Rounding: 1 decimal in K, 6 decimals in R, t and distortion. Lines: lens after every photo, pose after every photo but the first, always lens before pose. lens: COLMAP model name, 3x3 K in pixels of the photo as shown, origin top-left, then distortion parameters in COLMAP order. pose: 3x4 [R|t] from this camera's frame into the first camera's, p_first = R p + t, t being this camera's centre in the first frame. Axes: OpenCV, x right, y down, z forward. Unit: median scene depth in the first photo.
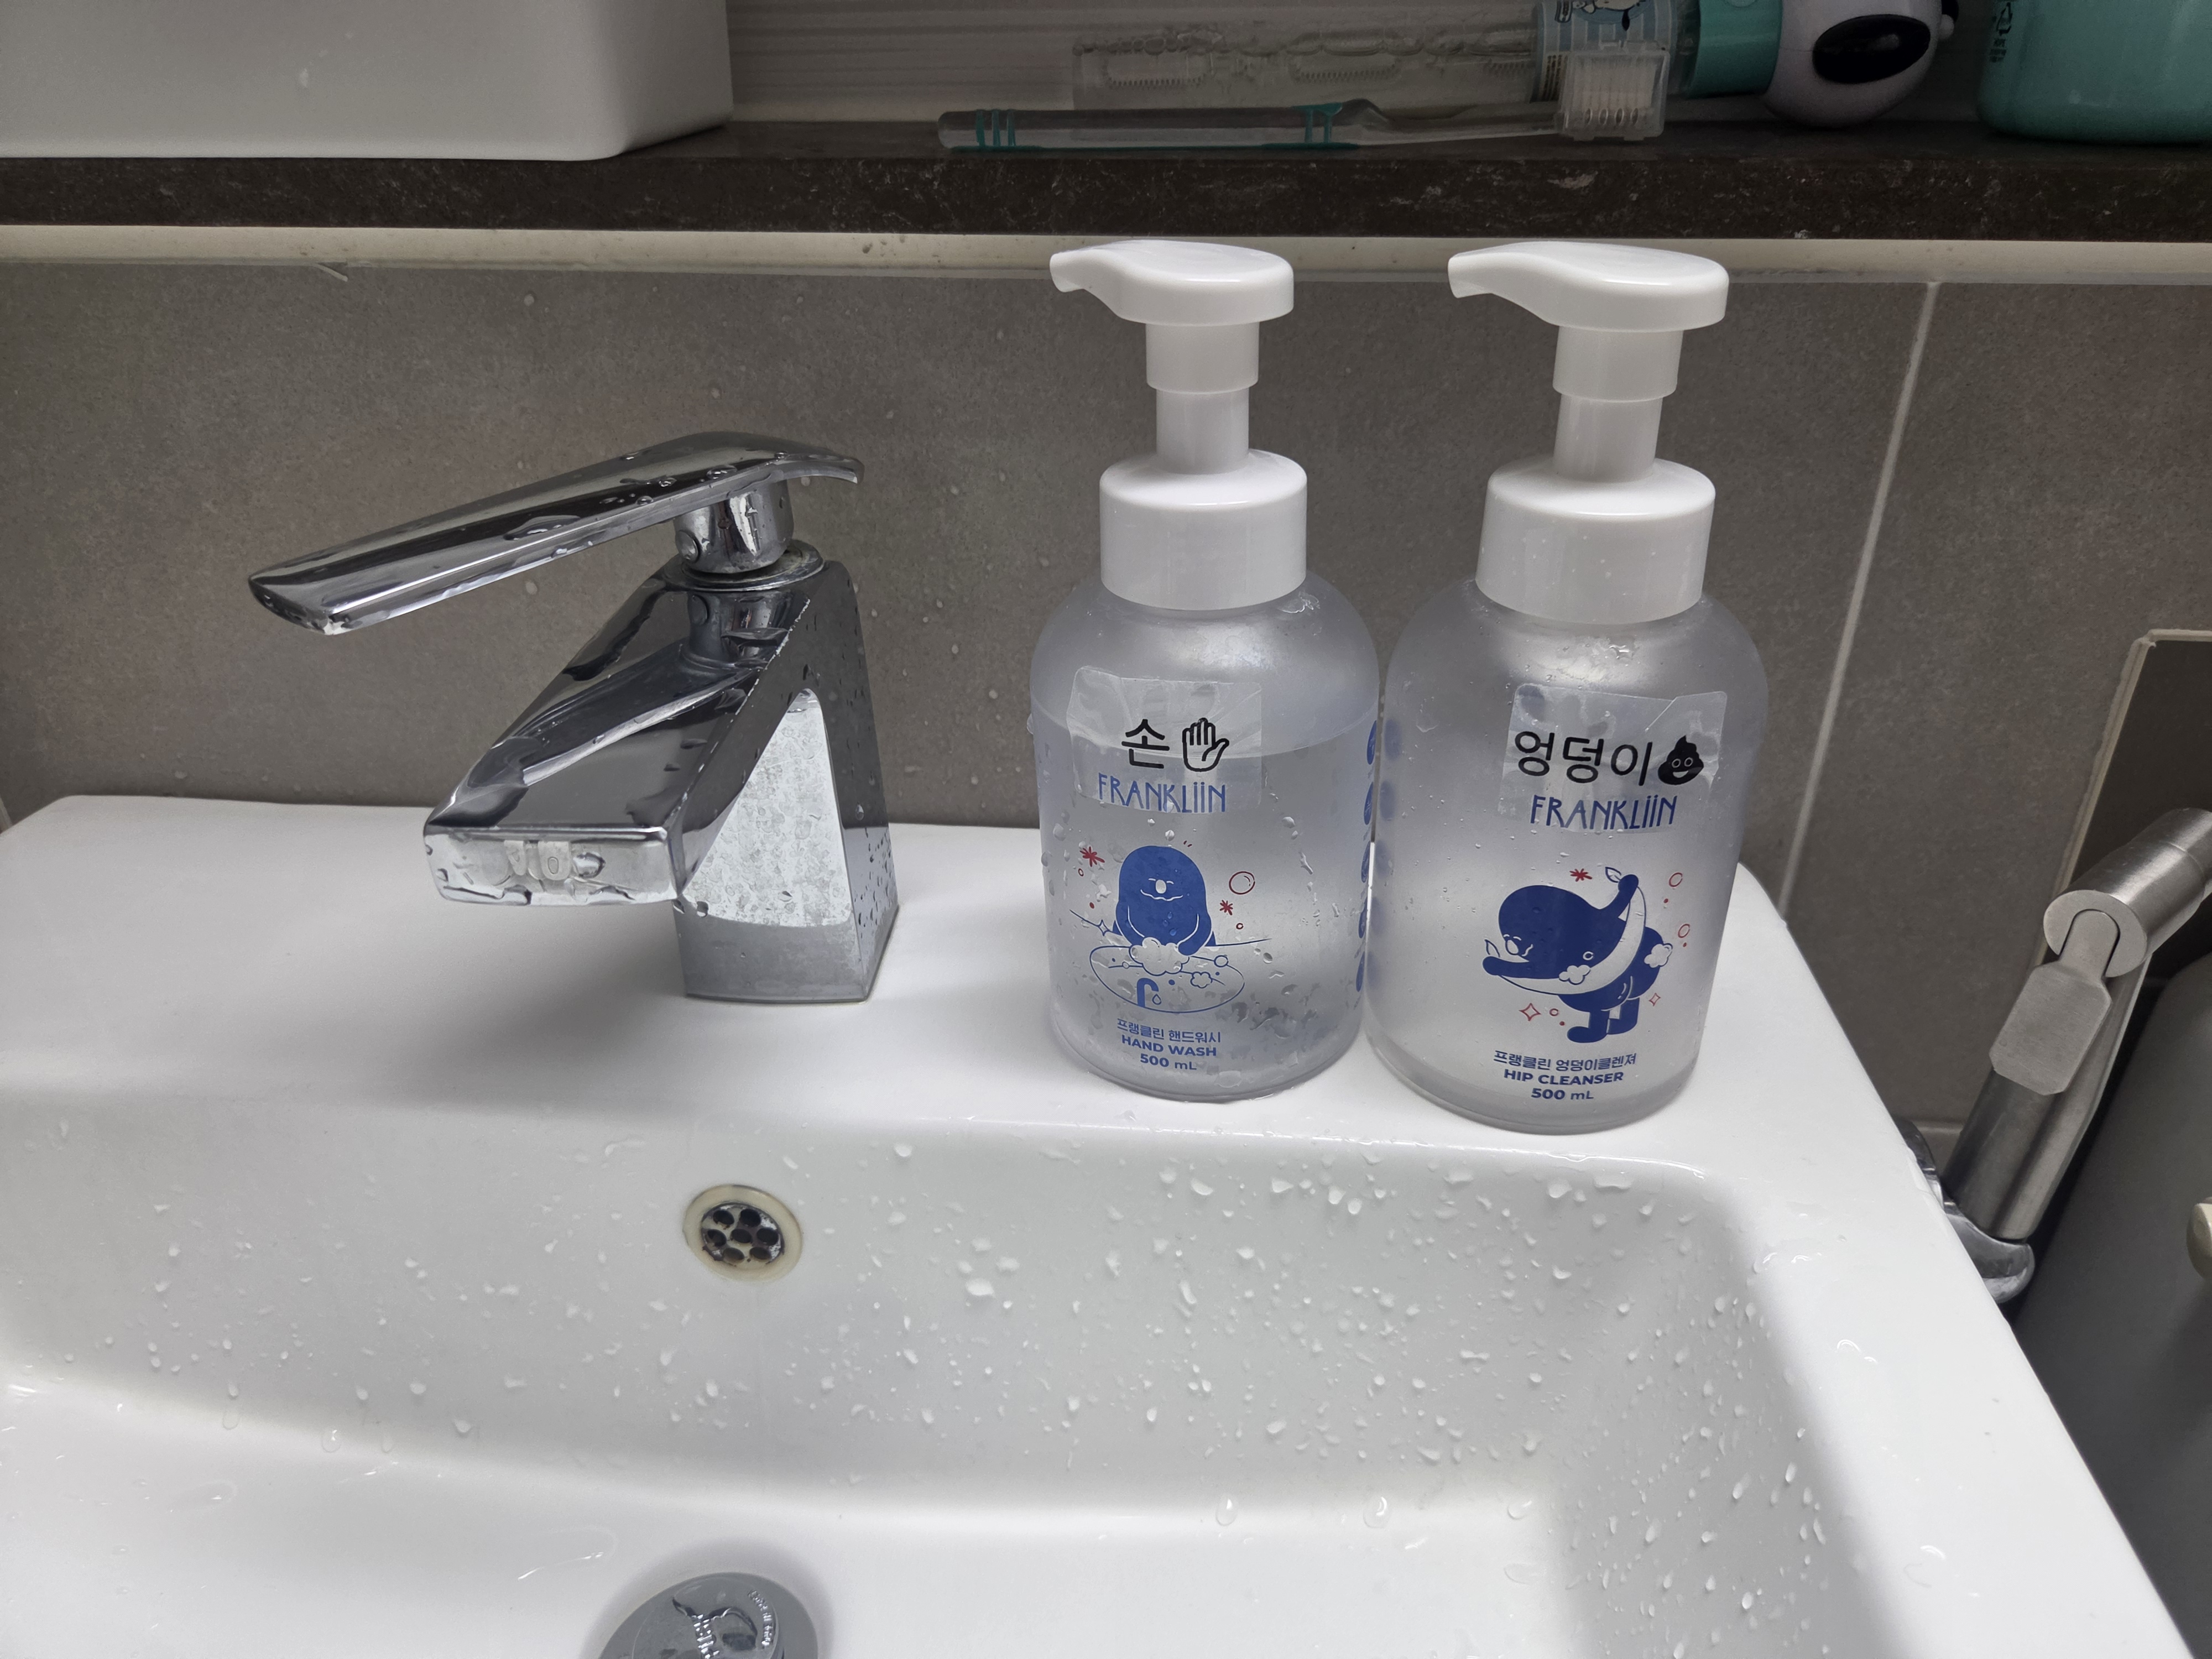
lens RADIAL K [[1514.1, 0, 1116.2], [0, 1514.1, 837.1], [0, 0, 1]] dist [0.035801, -0.035631]
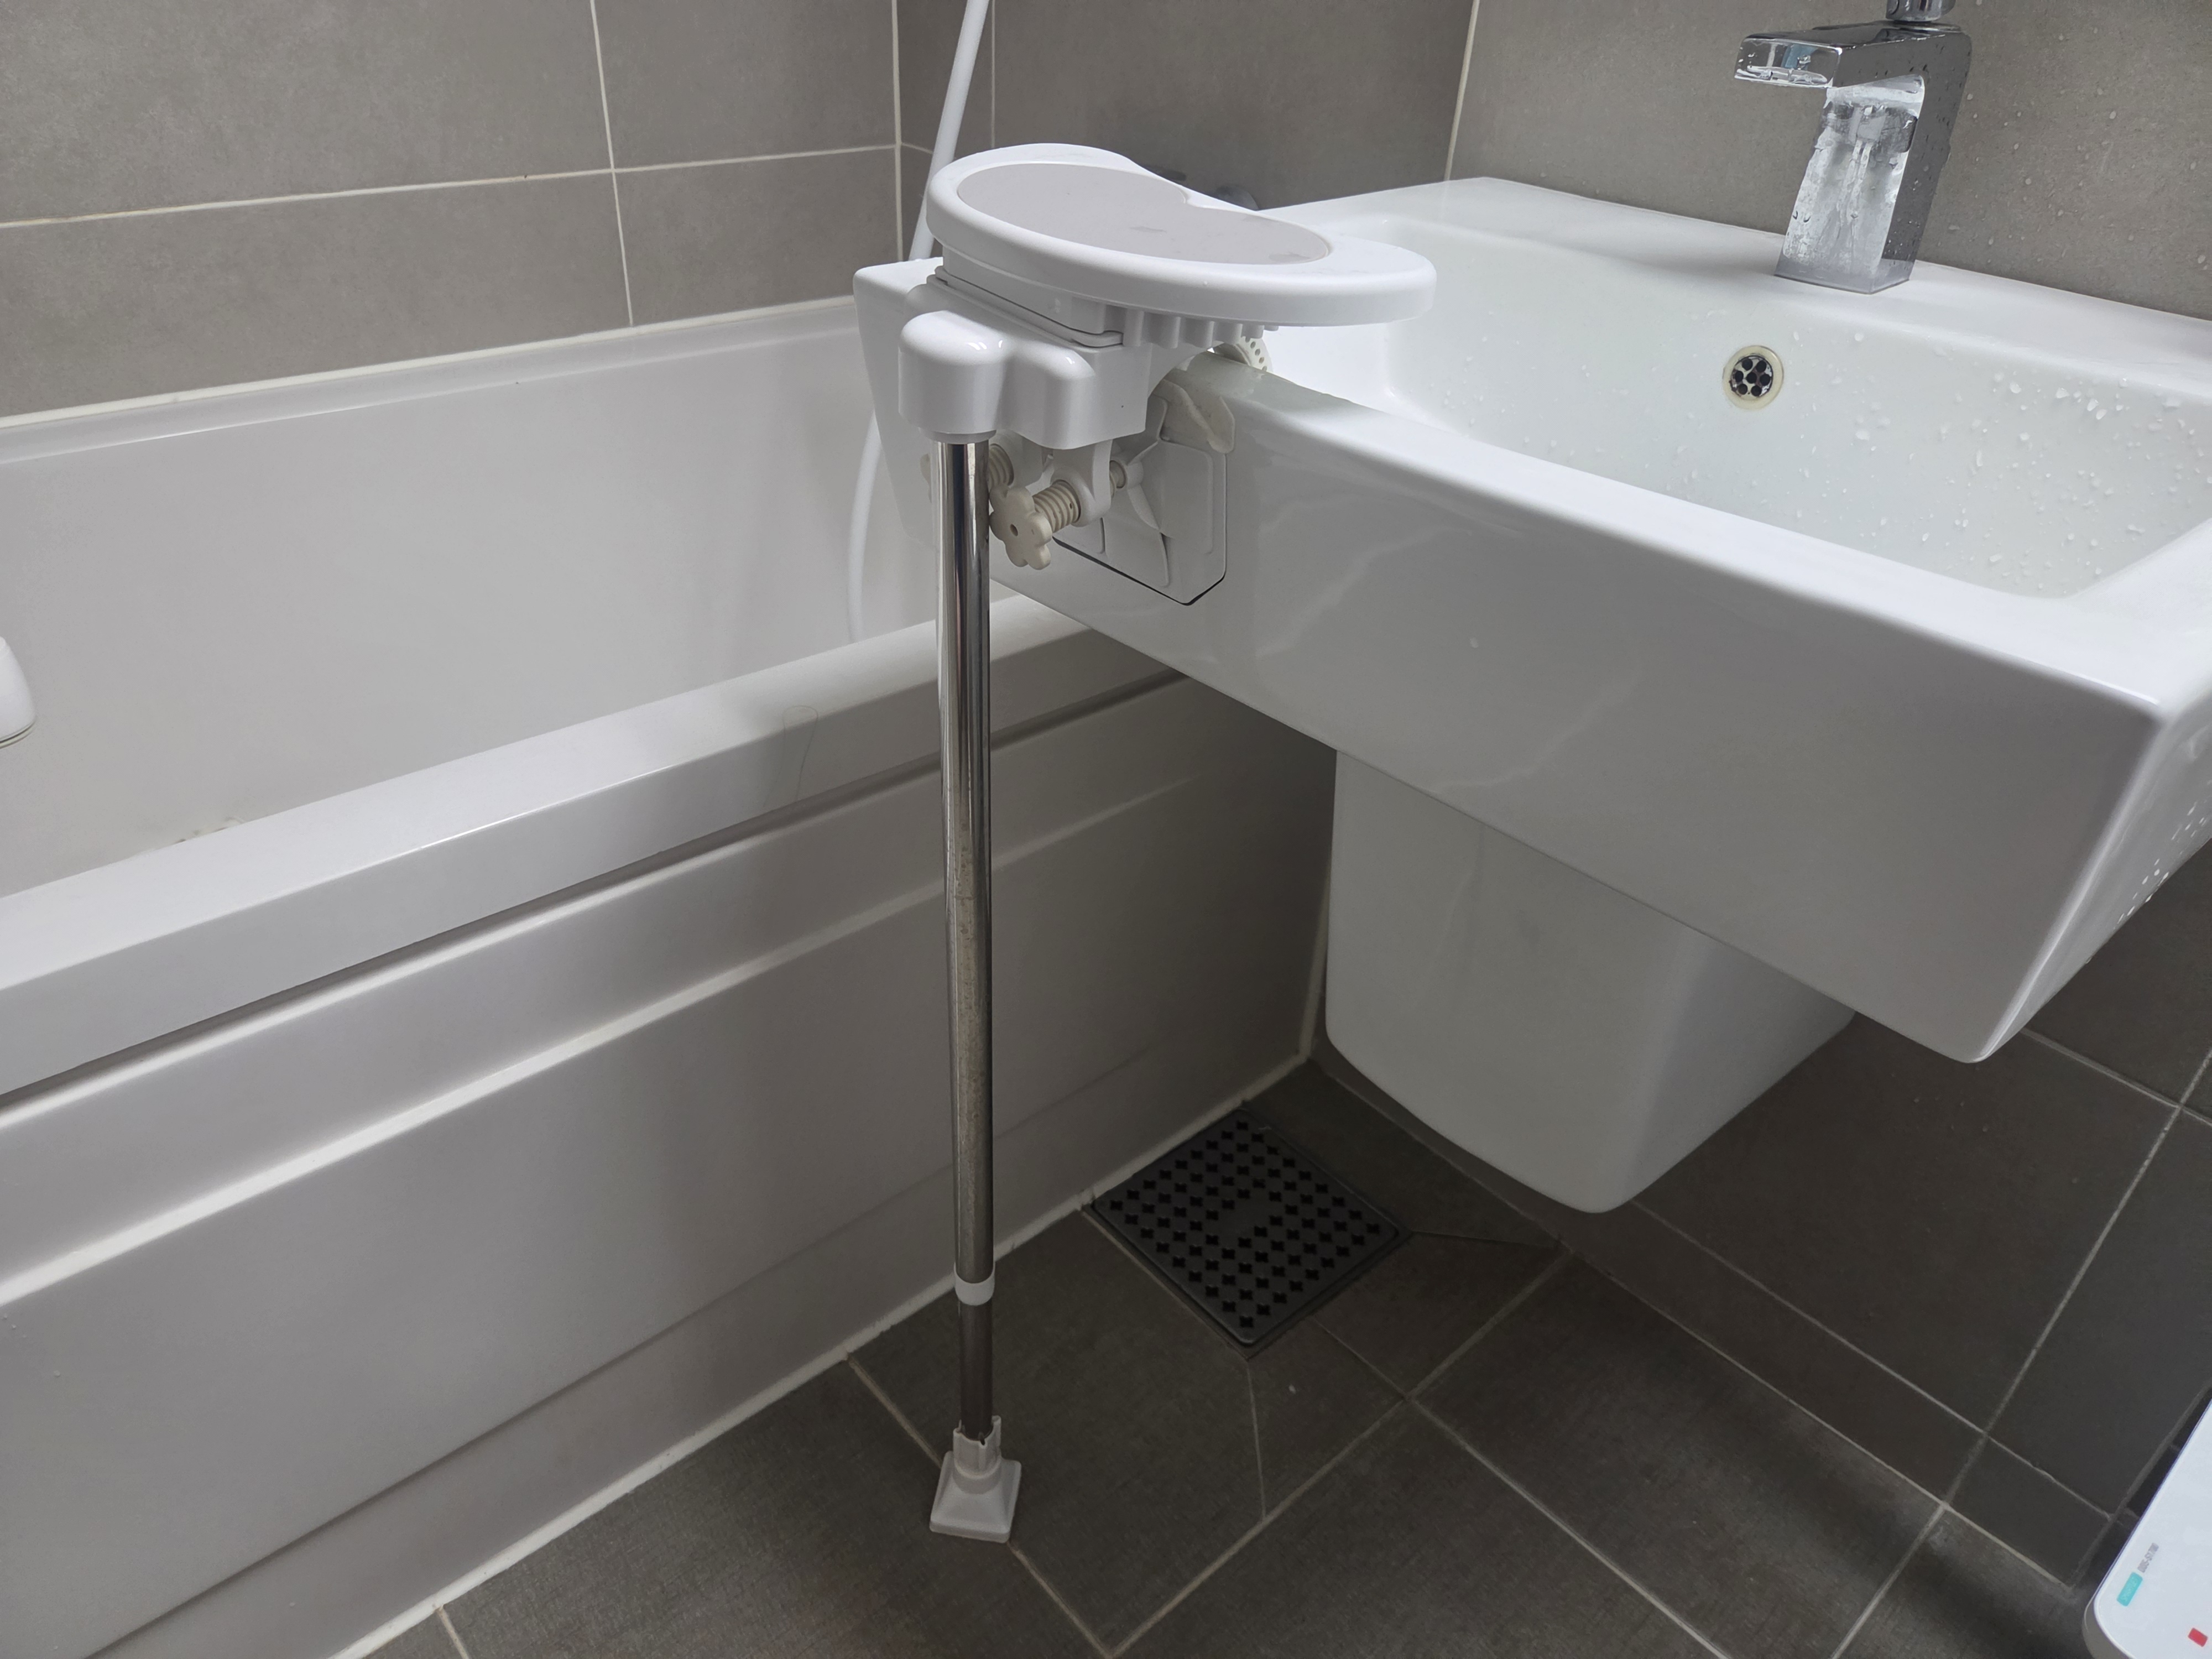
lens RADIAL K [[1514.1, 0, 1099.0], [0, 1514.1, 837.2], [0, 0, 1]] dist [0.035801, -0.035631]
pose [[0.734484, 0.405292, -0.544308, 0.444695], [-0.377612, 0.910517, 0.168426, 0.791456], [0.563863, 0.081831, 0.821804, -1.036839]]
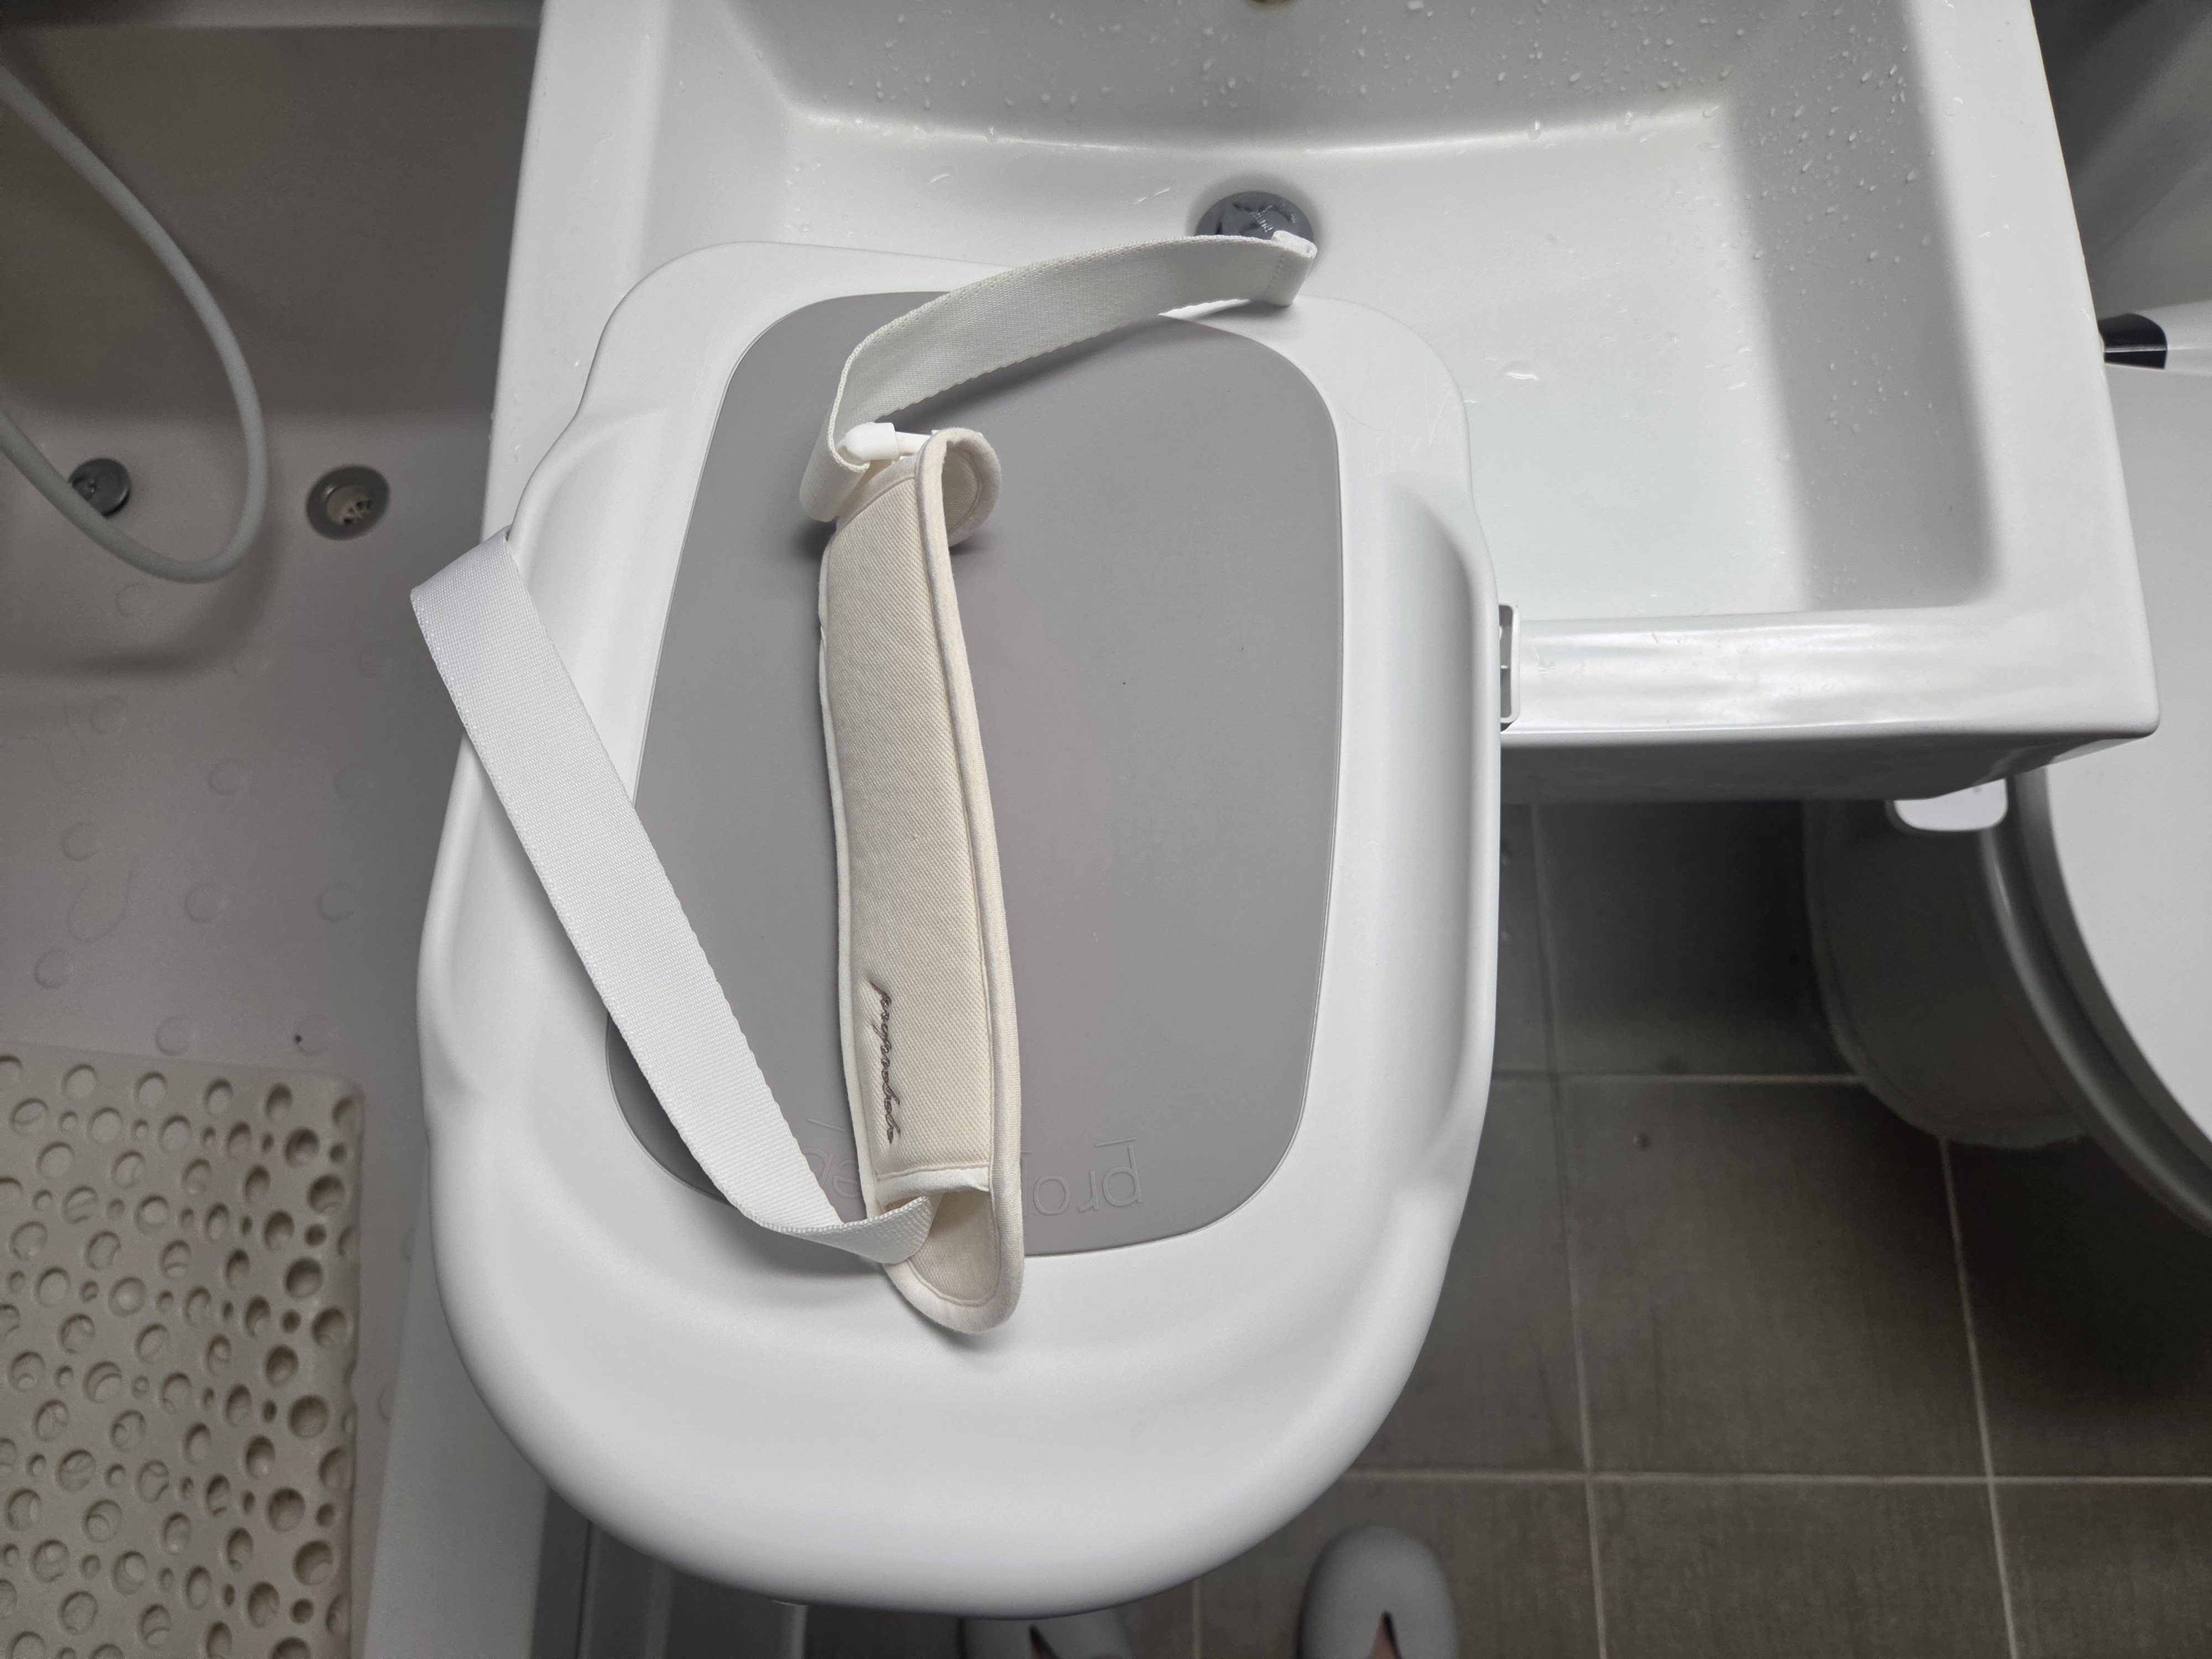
lens RADIAL K [[1514.1, 0, 1093.4], [0, 1514.1, 830.4], [0, 0, 1]] dist [0.035801, -0.035631]
pose [[0.995626, -0.092081, 0.015827, -0.552827], [0.052843, 0.694665, 0.717390, -0.291854], [-0.077052, -0.713415, 0.696492, -0.781100]]
